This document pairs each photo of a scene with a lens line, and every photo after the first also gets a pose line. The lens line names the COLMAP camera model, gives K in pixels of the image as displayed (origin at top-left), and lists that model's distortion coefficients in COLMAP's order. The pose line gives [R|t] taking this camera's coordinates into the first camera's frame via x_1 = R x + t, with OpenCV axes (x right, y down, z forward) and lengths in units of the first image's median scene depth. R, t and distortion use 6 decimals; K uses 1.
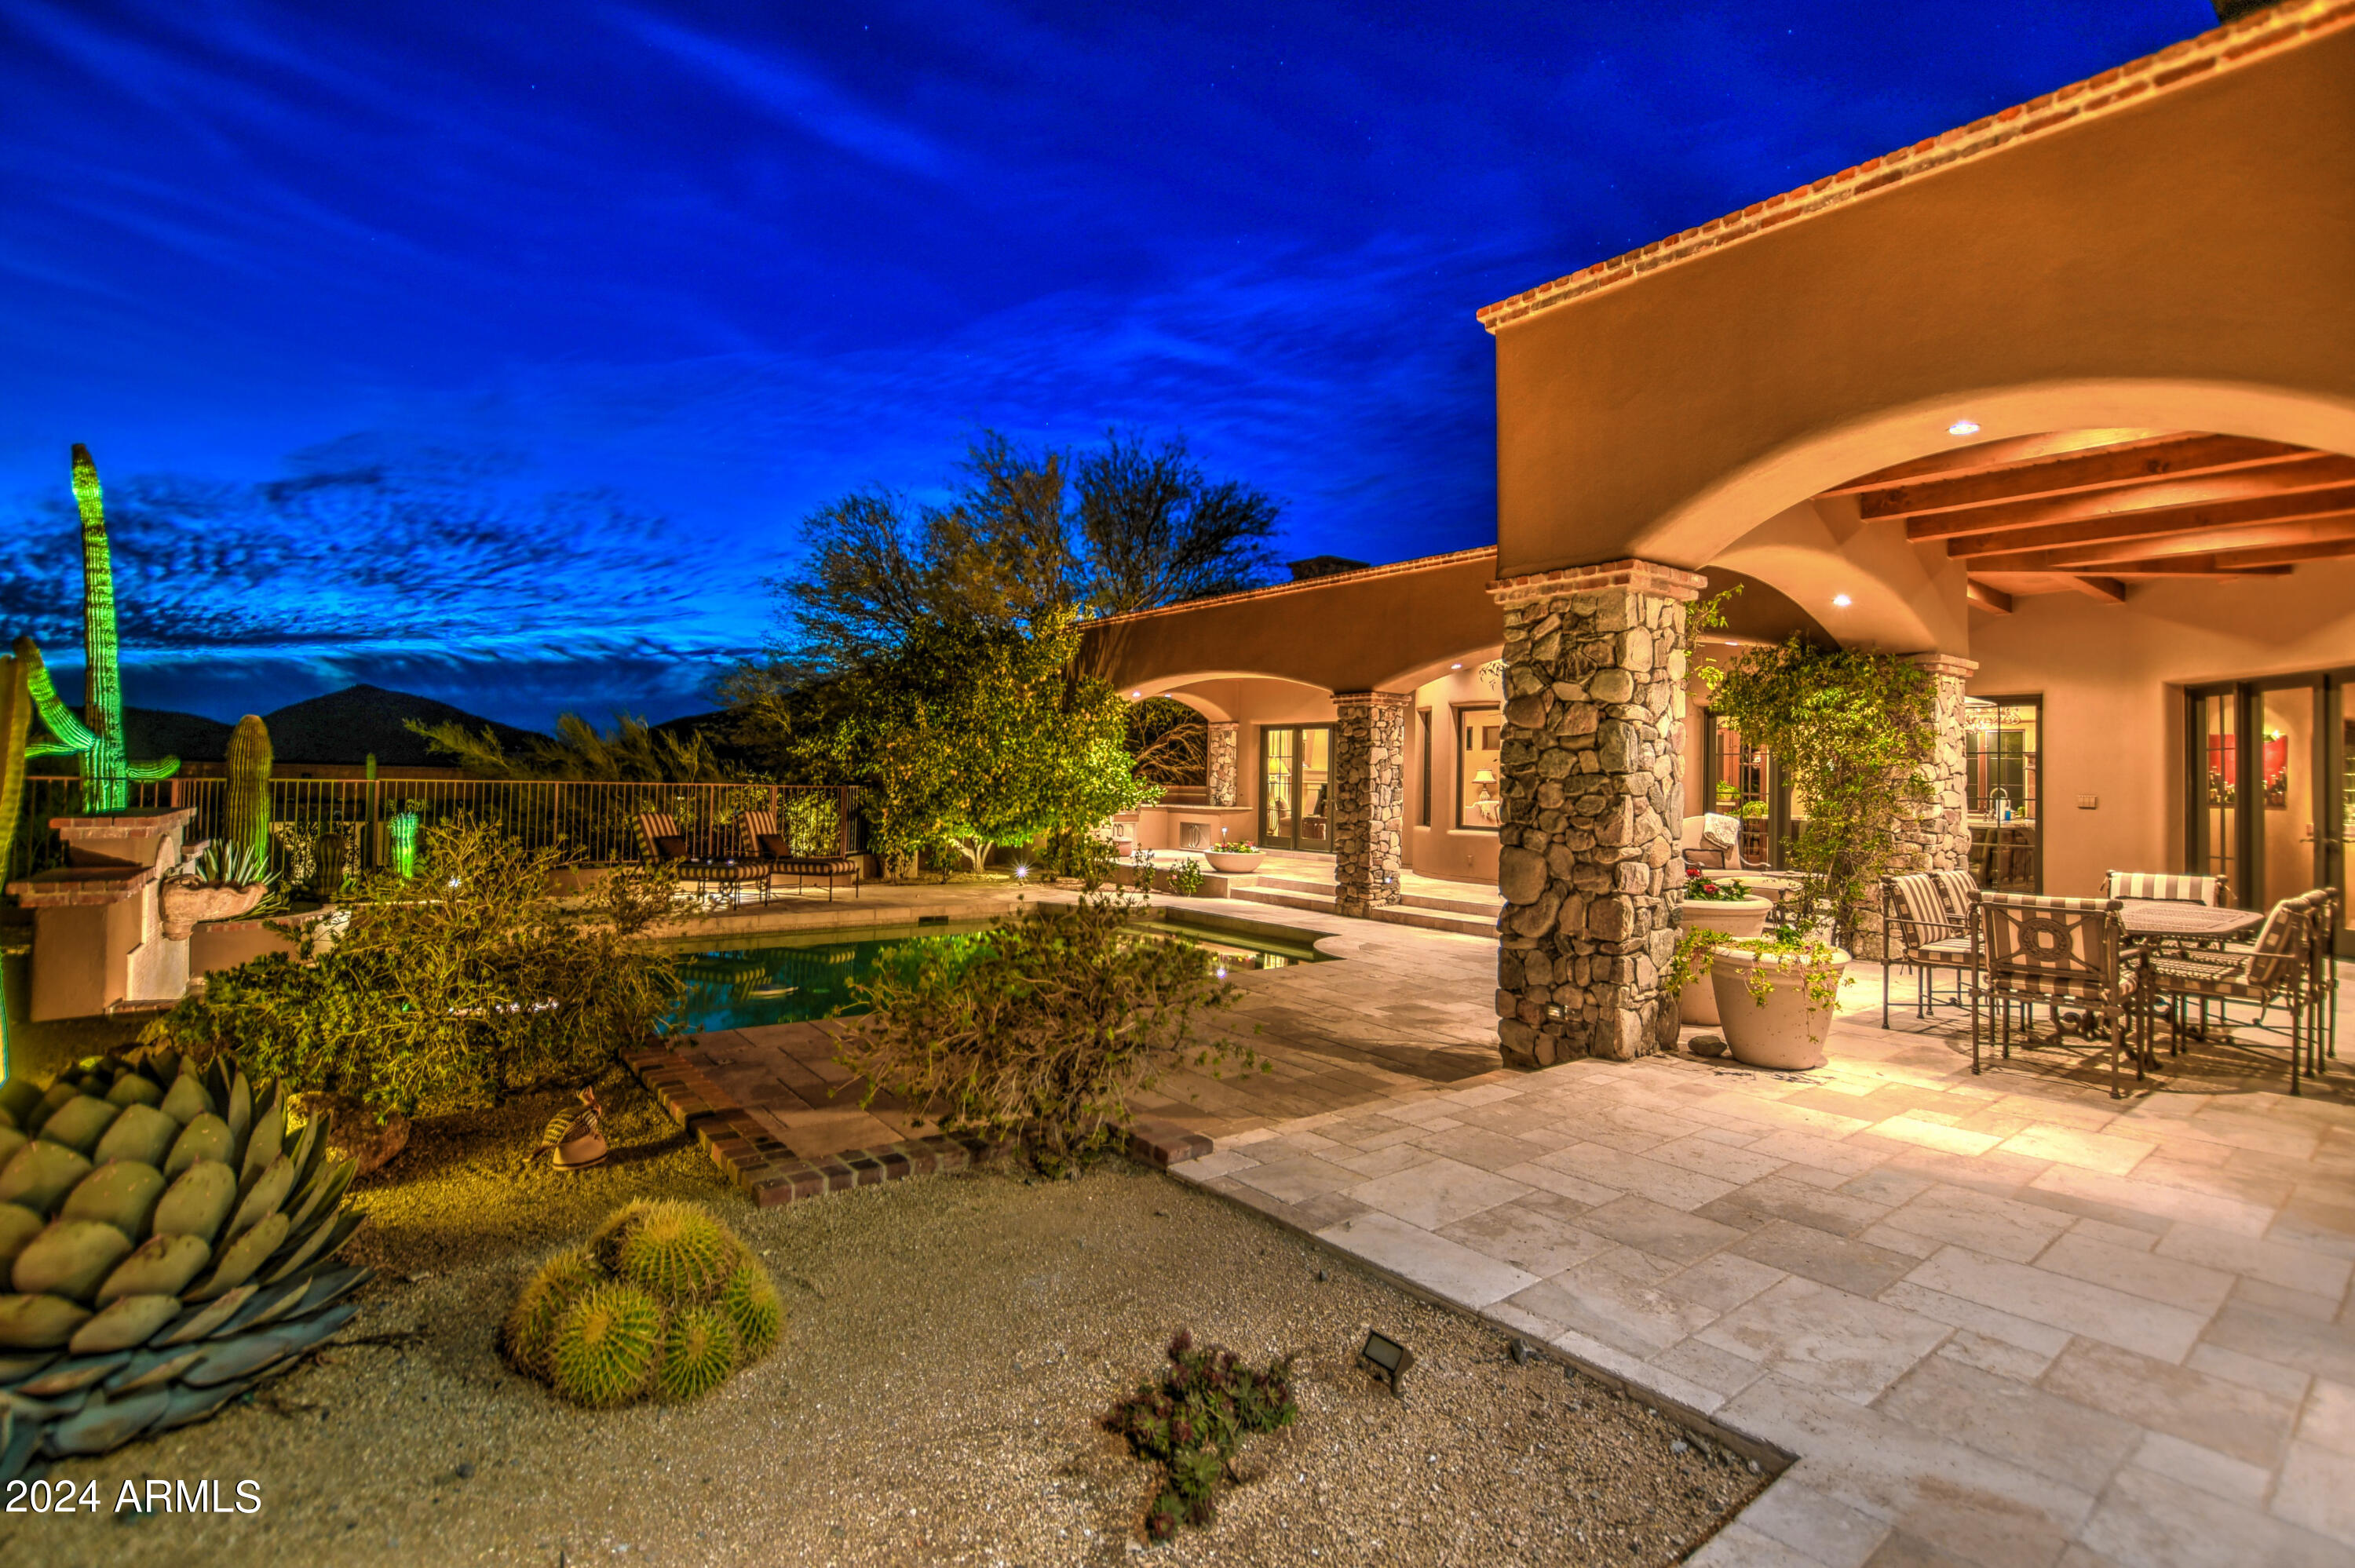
lens RADIAL K [[1027.1, 0, 1086.4], [0, 1027.1, 729.8], [0, 0, 1]] dist [-0.021847, 0.001419]
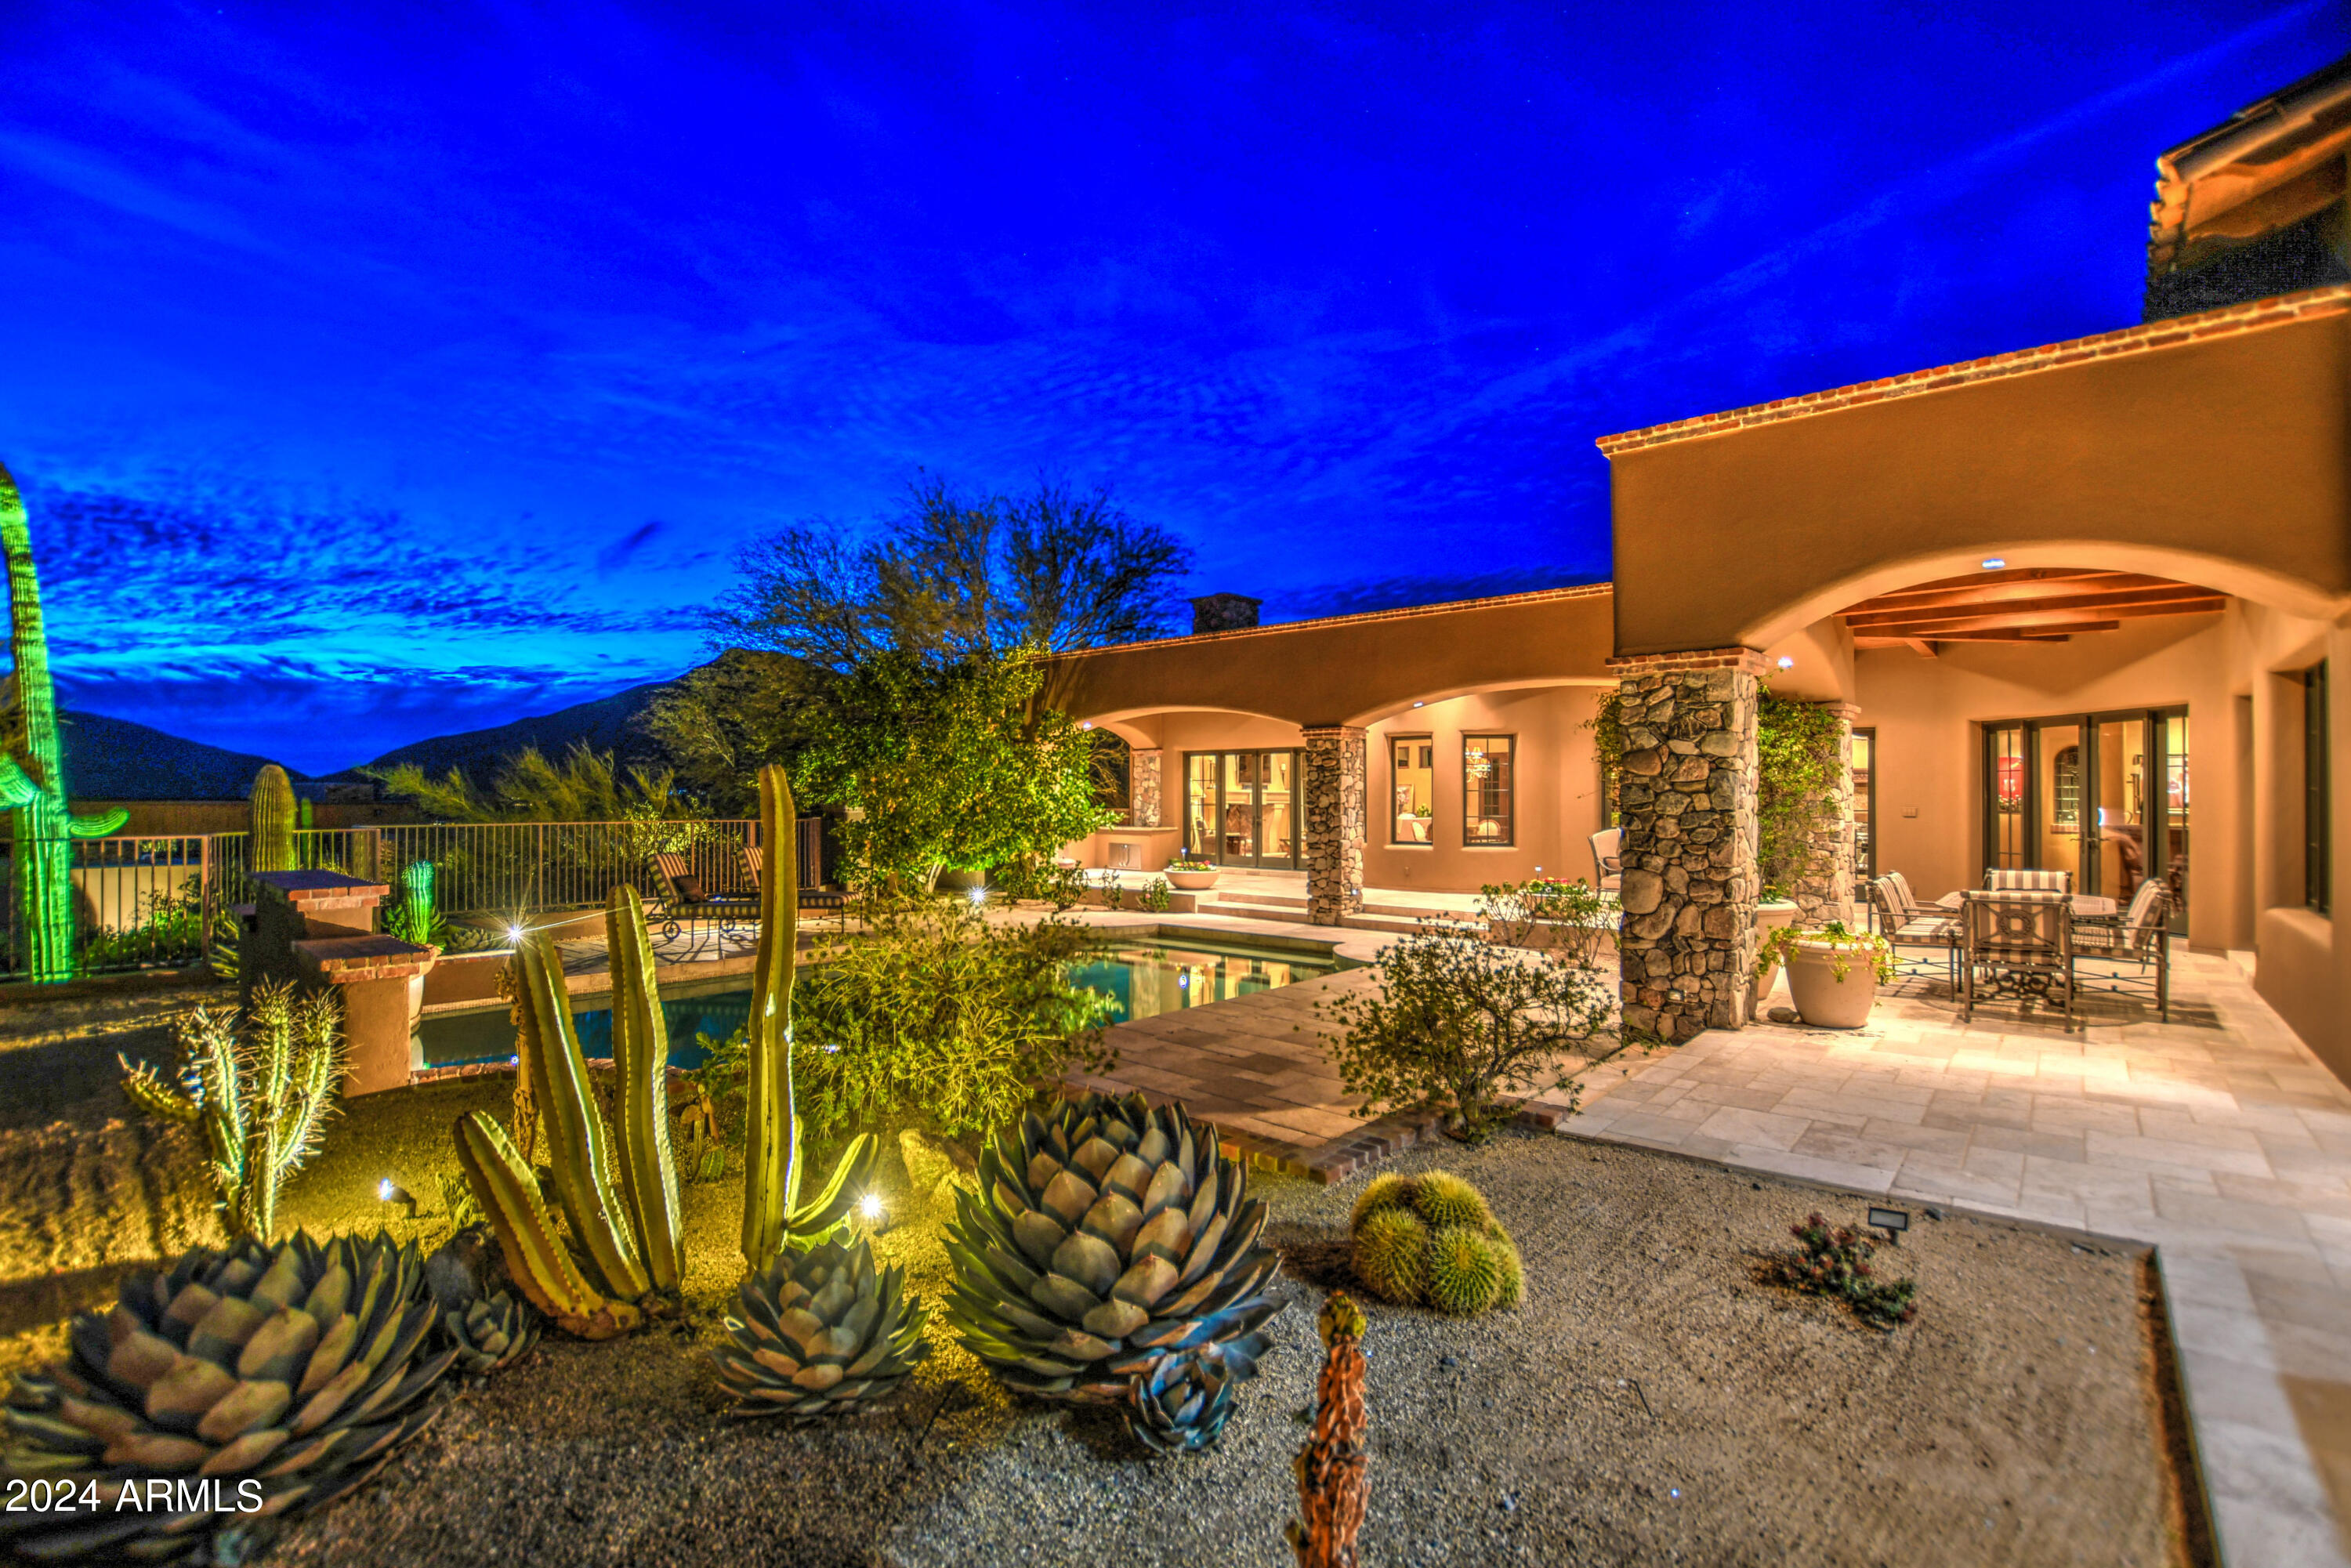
lens RADIAL K [[1025.5, 0, 1050.8], [0, 1025.5, 763.3], [0, 0, 1]] dist [-0.021847, 0.001419]
pose [[0.982855, -0.015375, 0.183736, -0.520940], [0.011597, 0.999699, 0.021617, -0.051591], [-0.184013, -0.019116, 0.982738, -0.104678]]
